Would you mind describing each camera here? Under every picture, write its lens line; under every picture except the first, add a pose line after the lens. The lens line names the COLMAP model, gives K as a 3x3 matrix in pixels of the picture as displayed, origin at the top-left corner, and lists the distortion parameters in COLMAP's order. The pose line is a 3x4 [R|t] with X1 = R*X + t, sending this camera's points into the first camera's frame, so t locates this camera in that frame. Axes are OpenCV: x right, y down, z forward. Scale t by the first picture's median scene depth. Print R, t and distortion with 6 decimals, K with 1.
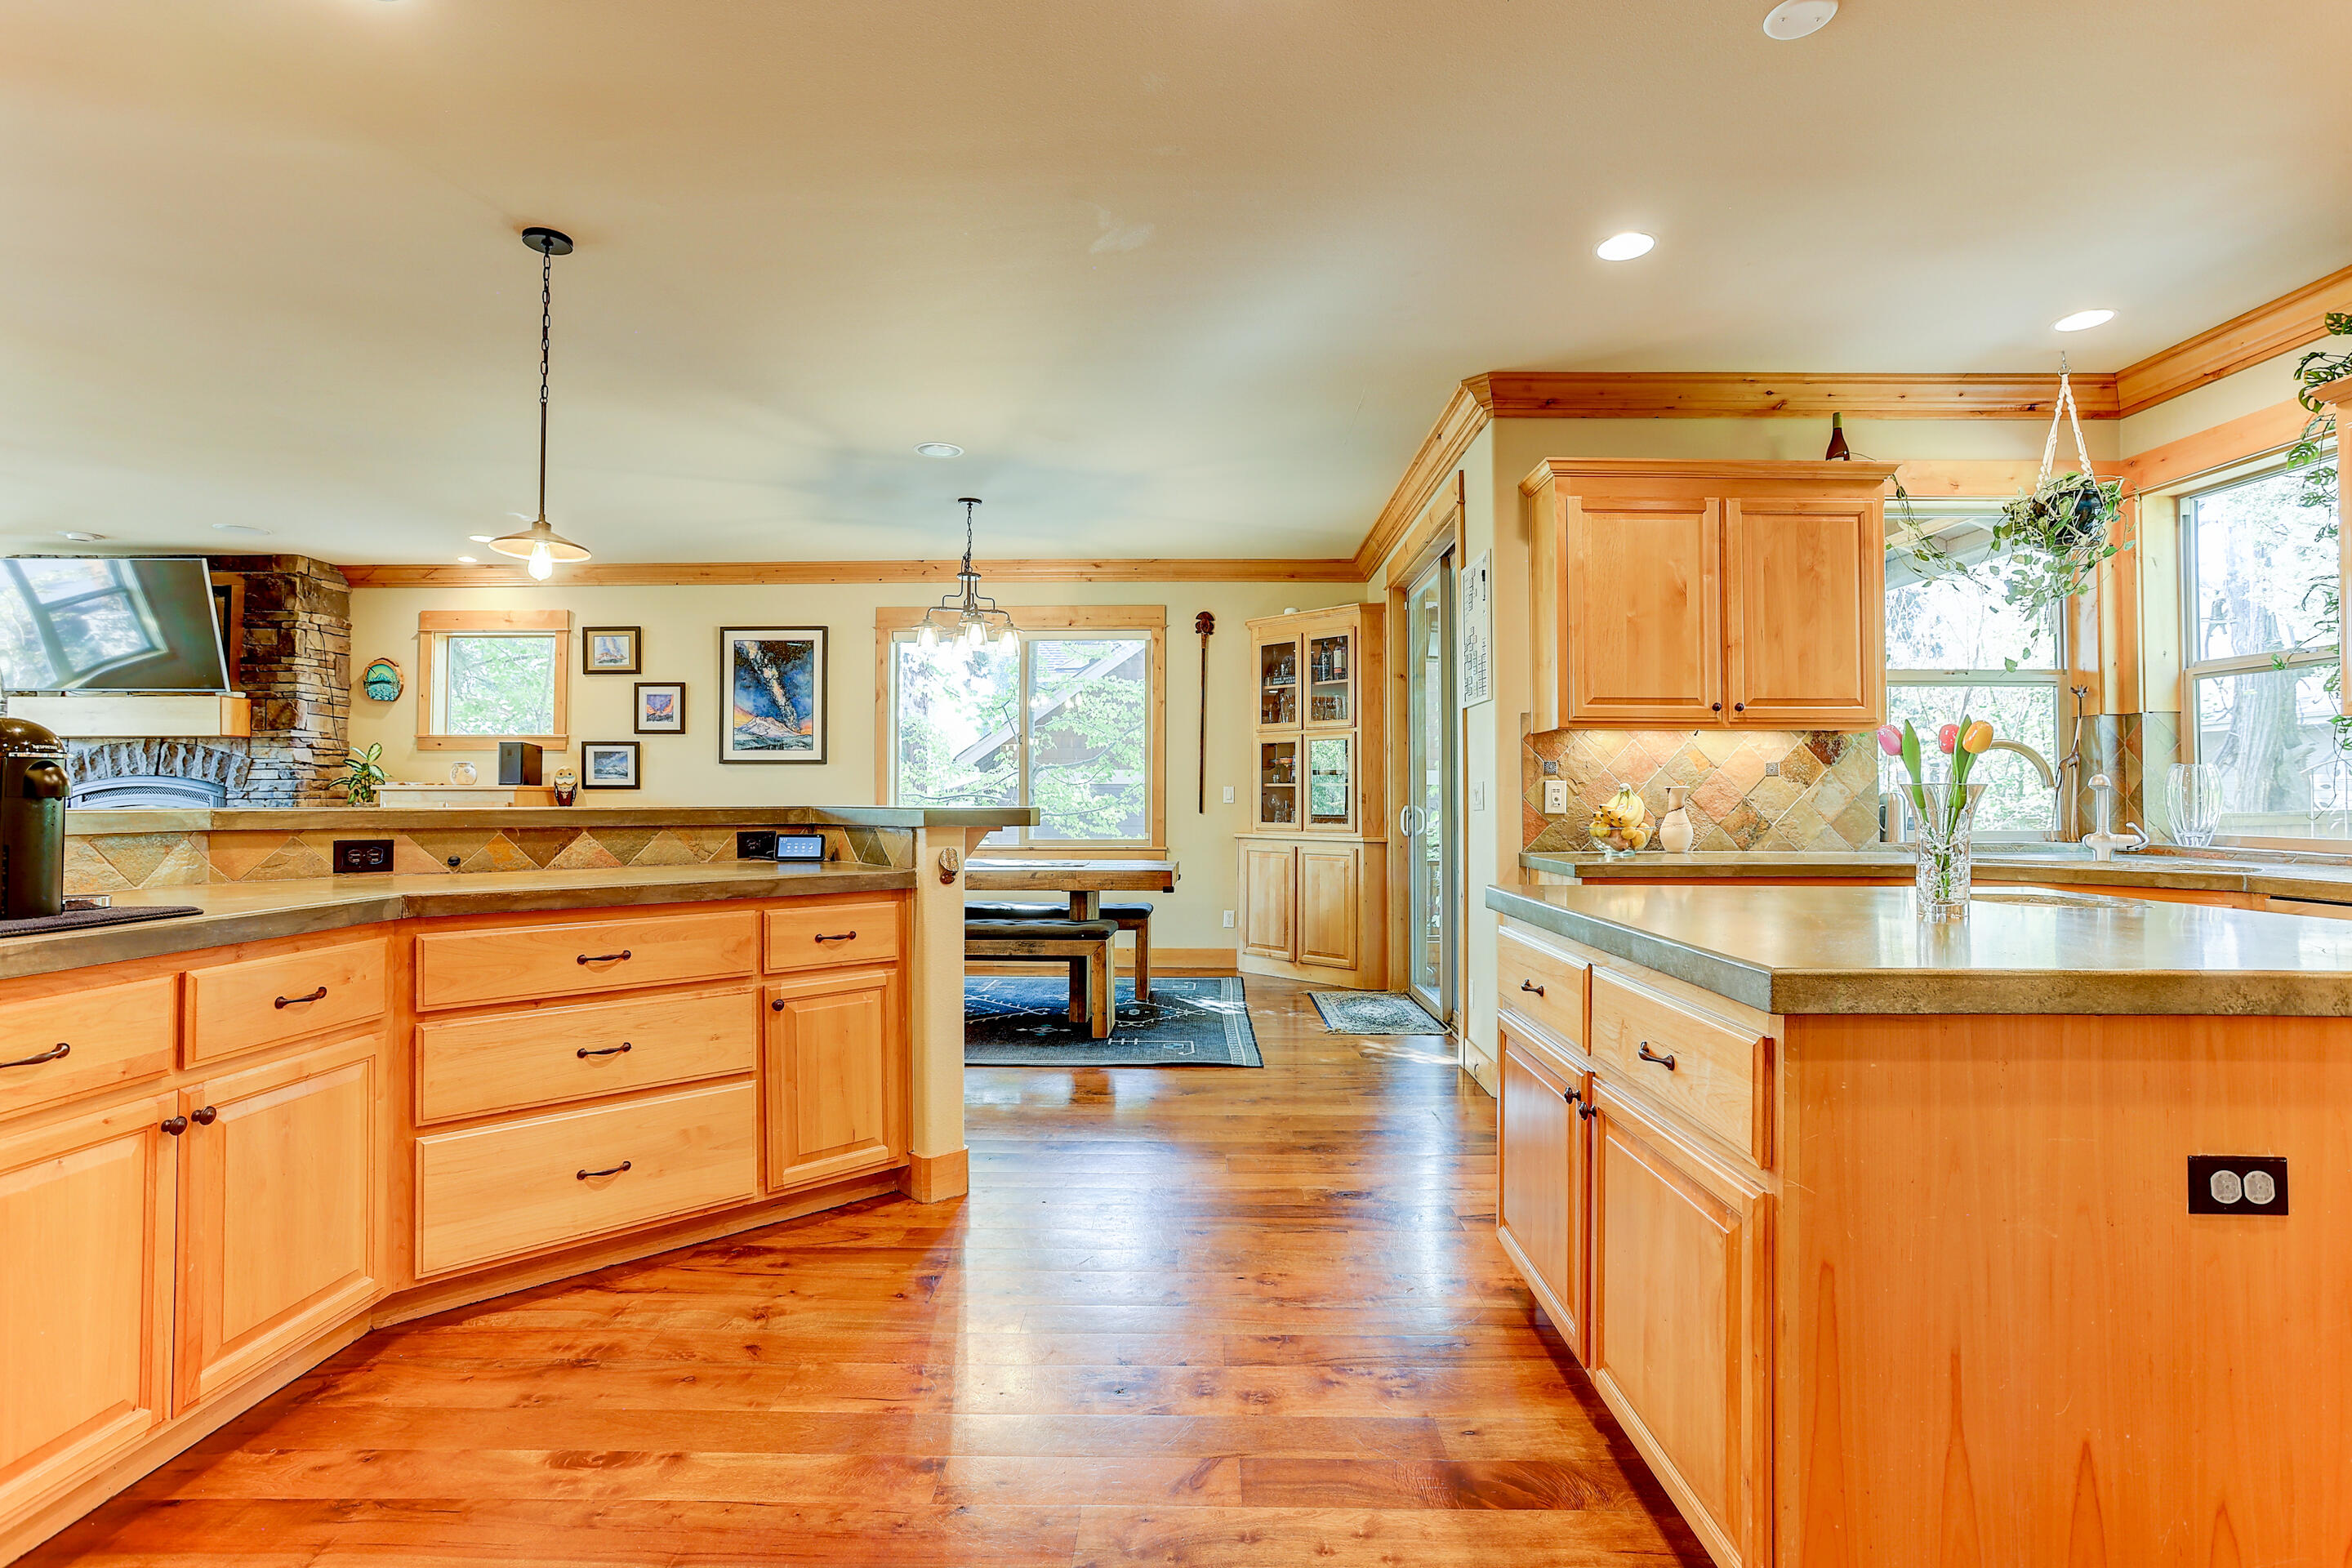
lens RADIAL K [[1122.8, 0, 1176.0], [0, 1122.8, 784.0], [0, 0, 1]] dist [-0.073298, 0.046486]
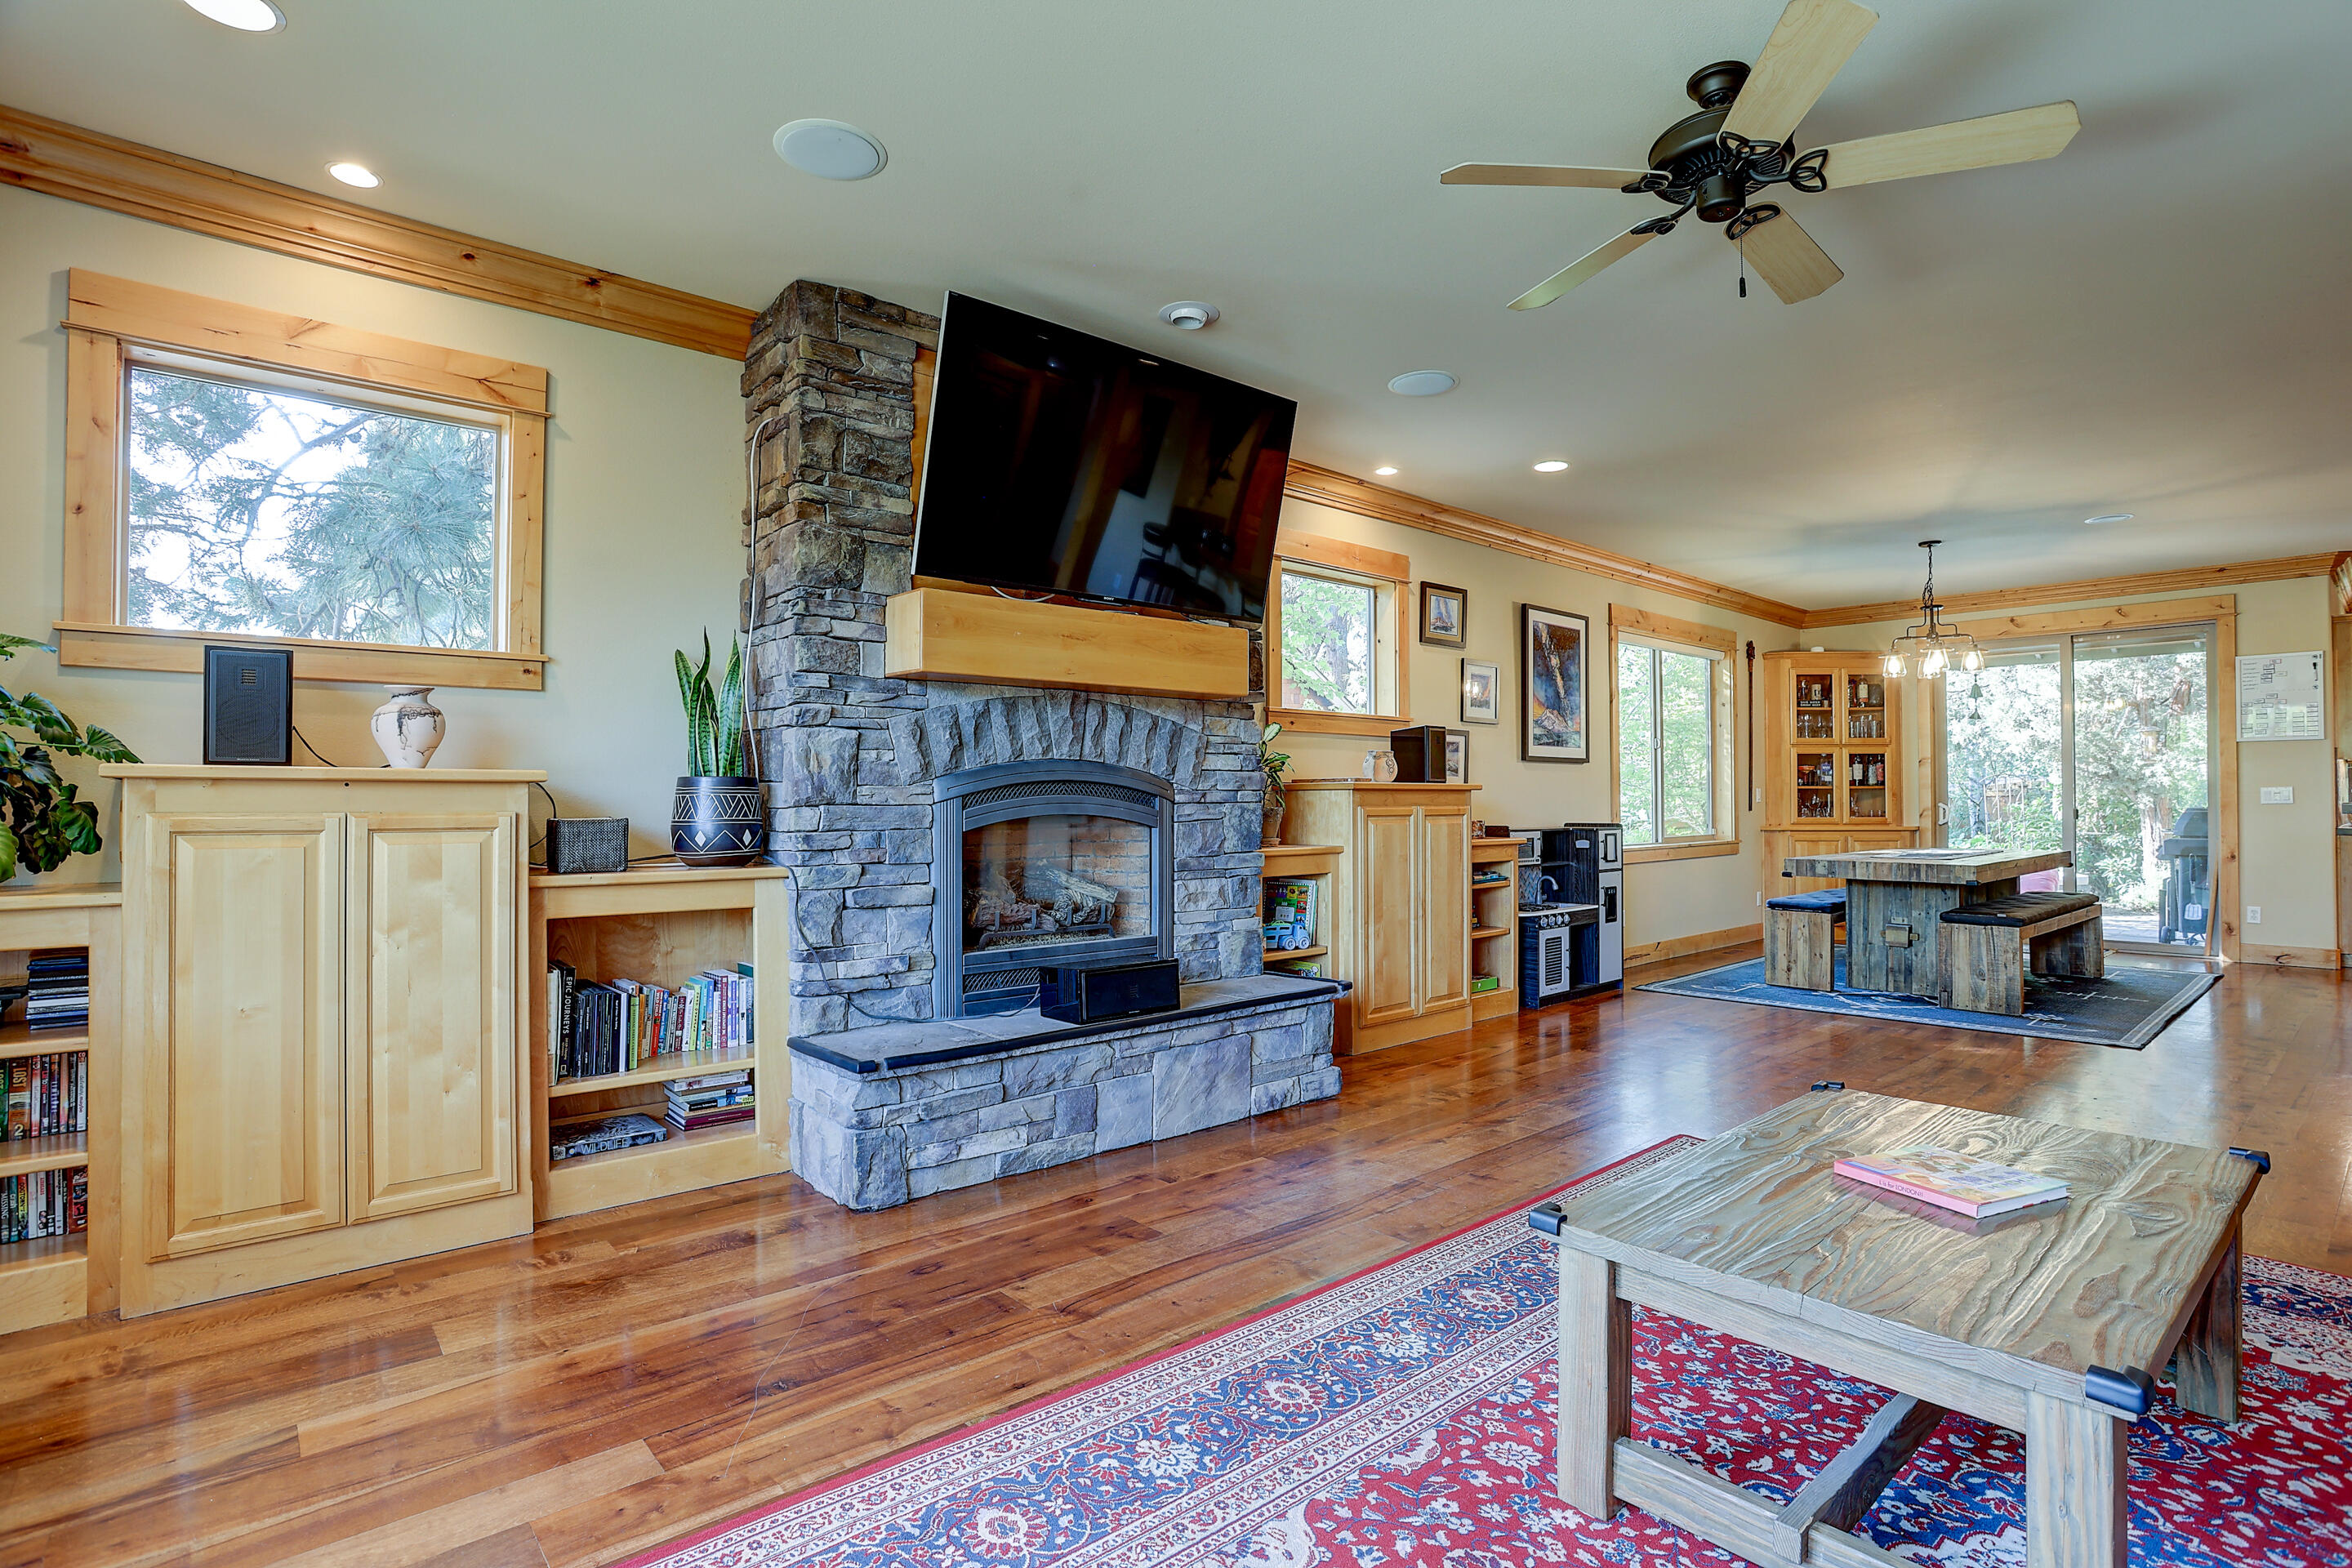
lens RADIAL K [[1141.8, 0, 1176.0], [0, 1141.8, 784.0], [0, 0, 1]] dist [-0.085133, 0.030400]
pose [[0.747038, 0.006763, 0.664747, -1.317290], [-0.005856, 0.999976, -0.003592, 0.005854], [-0.664755, -0.001209, 0.747060, 0.562837]]
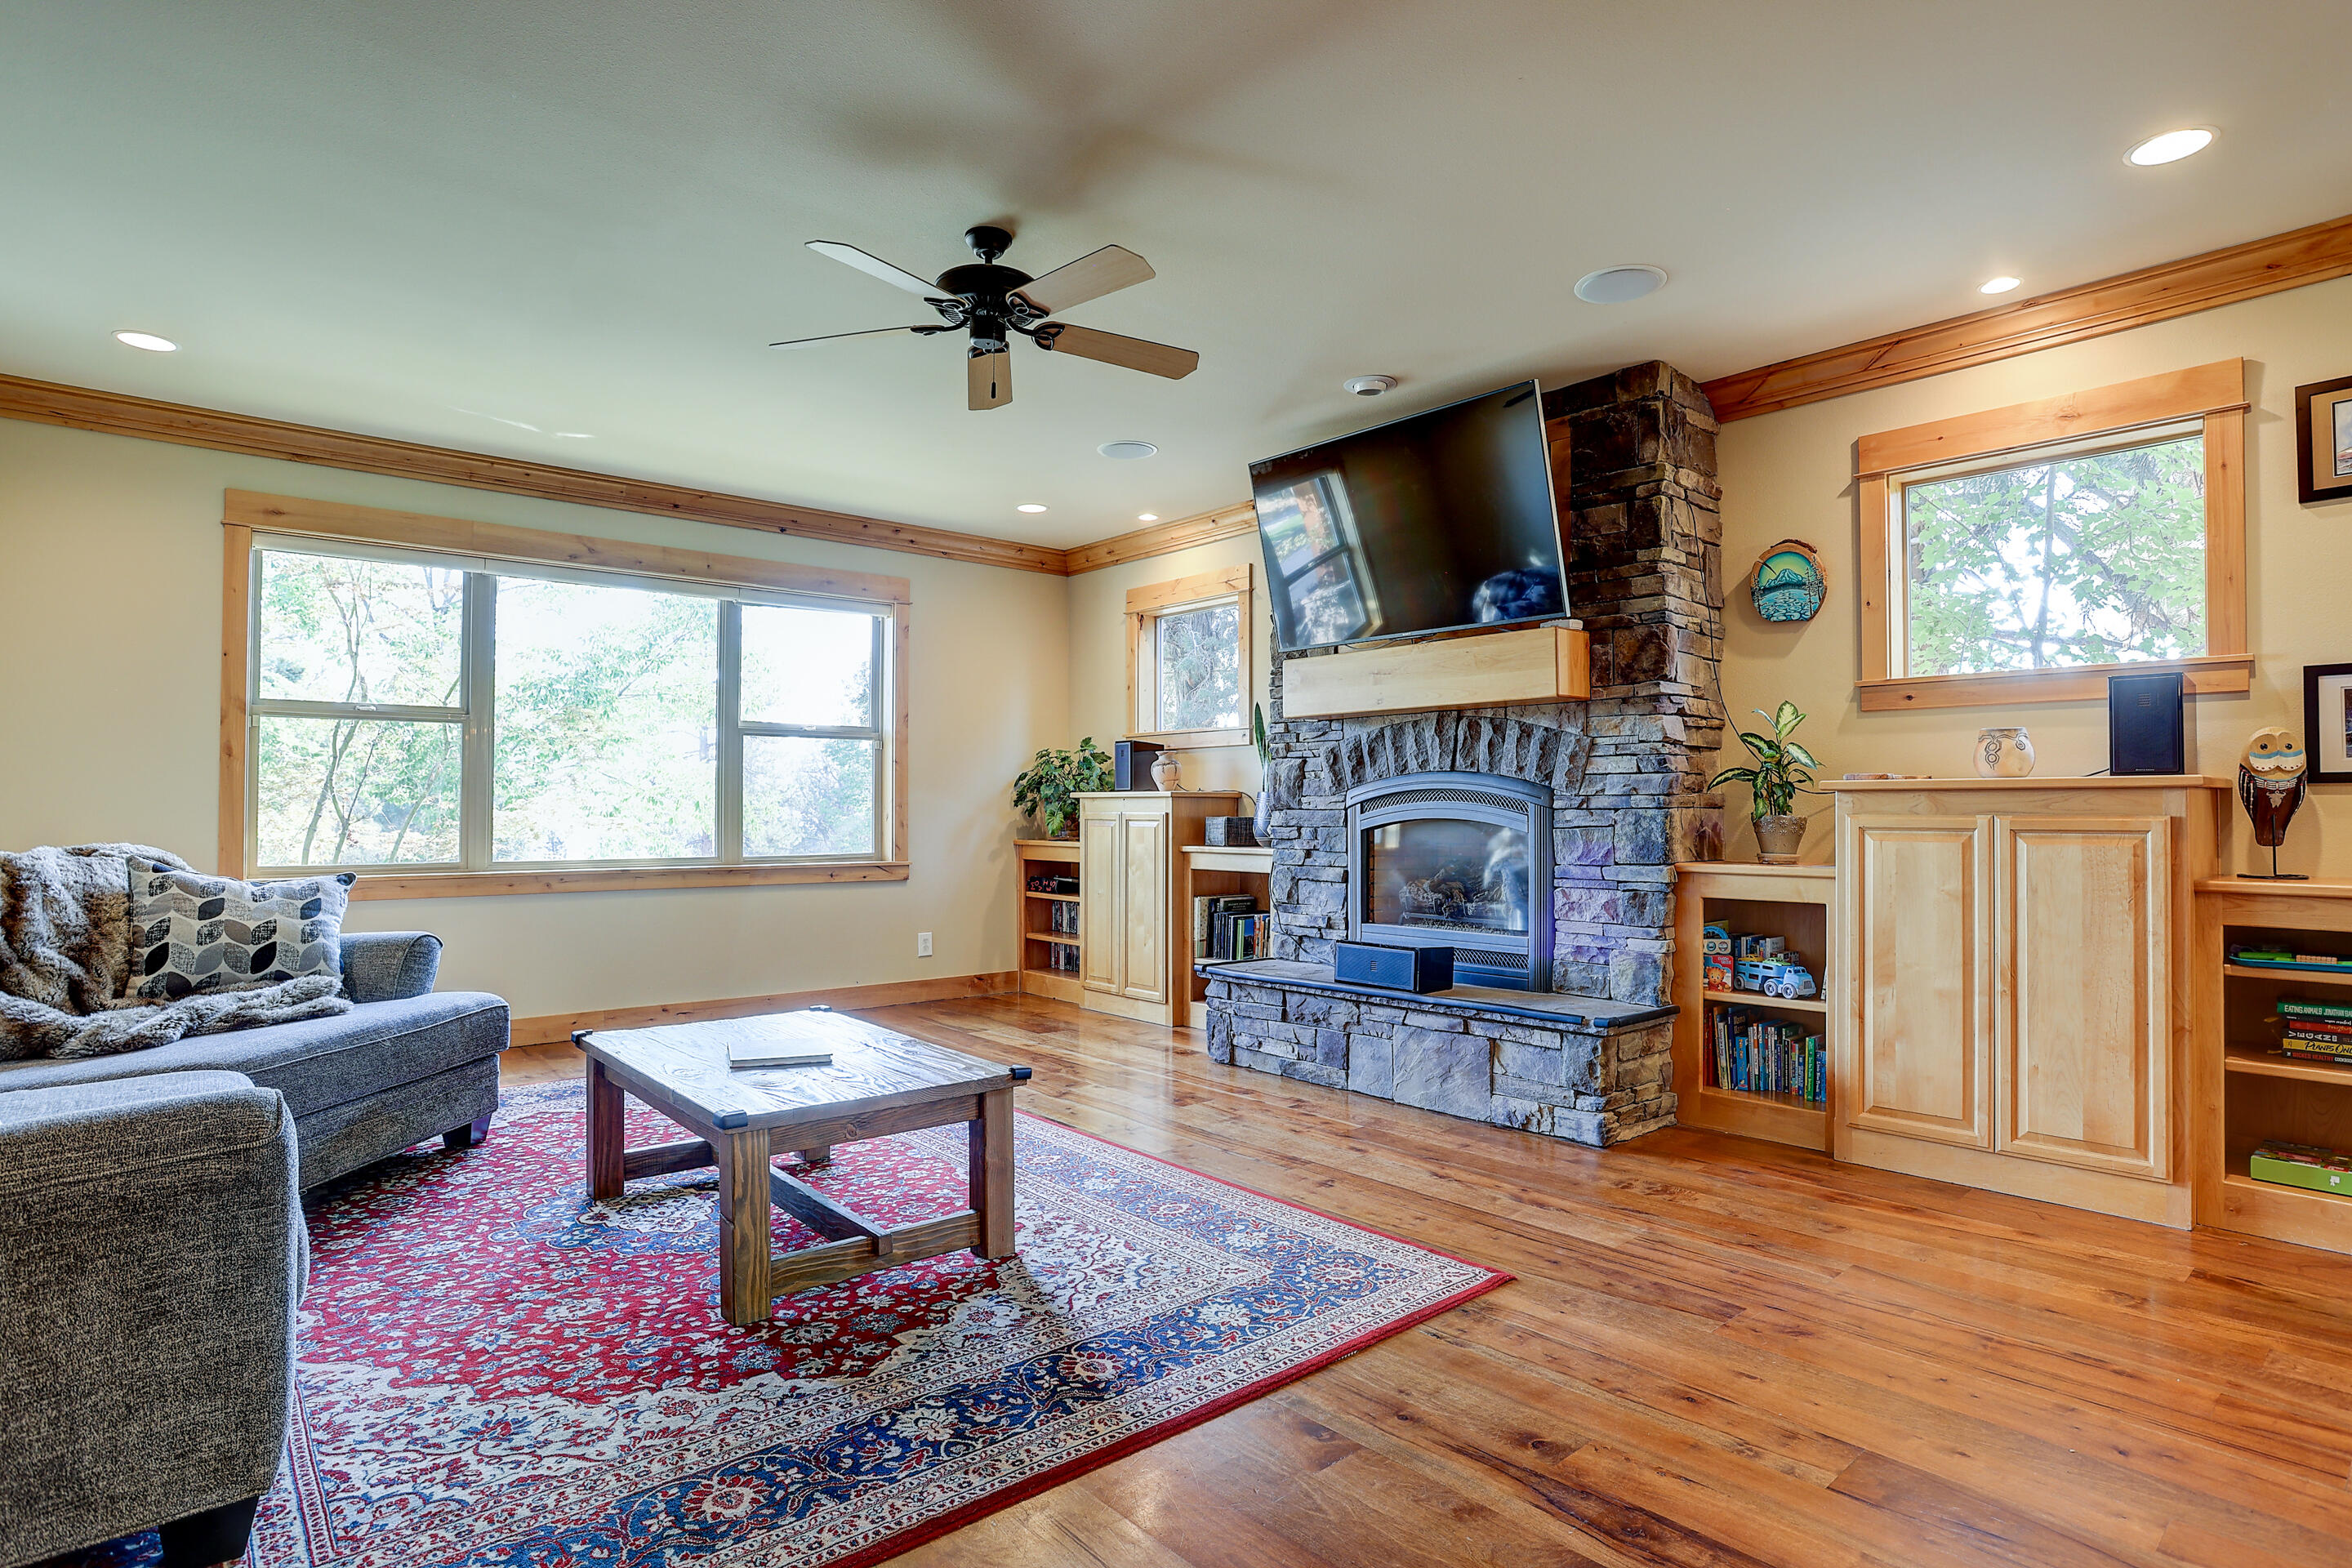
lens RADIAL K [[1193.1, 0, 1187.7], [0, 1193.1, 783.5], [0, 0, 1]] dist [-0.078137, 0.038654]
pose [[0.678871, -0.016517, -0.734072, -0.559843], [0.010967, 0.999864, -0.012356, 0.005954], [0.734175, 0.000338, 0.678960, 0.446930]]
